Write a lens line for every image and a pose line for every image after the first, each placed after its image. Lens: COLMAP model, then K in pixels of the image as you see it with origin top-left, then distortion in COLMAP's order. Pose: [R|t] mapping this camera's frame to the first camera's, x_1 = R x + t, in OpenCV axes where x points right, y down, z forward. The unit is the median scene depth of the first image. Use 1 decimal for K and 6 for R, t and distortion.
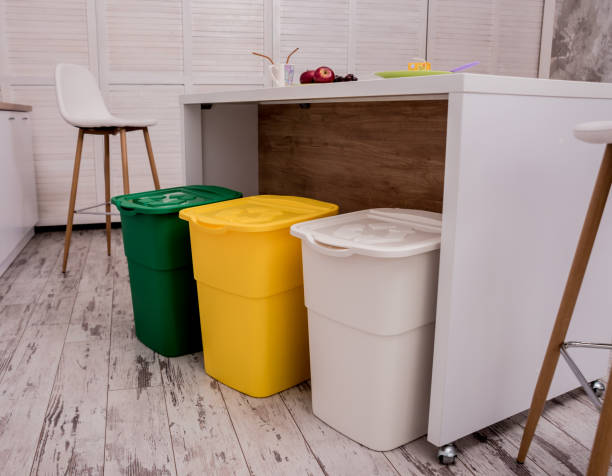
lens RADIAL K [[604.7, 0, 305.3], [0, 604.7, 241.6], [0, 0, 1]] dist [-0.004044, 0.000000]
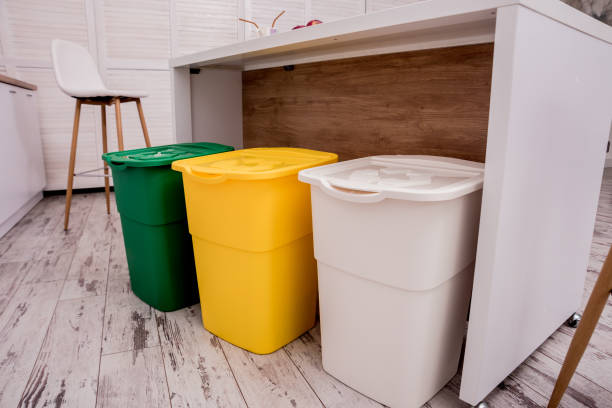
lens RADIAL K [[428.9, 0, 315.7], [0, 428.9, 203.3], [0, 0, 1]] dist [-0.091005, 0.066608]
pose [[0.991620, -0.026668, 0.126406, -0.064985], [0.026098, 0.999640, 0.006169, 0.014525], [-0.126525, -0.002818, 0.991959, 0.285369]]
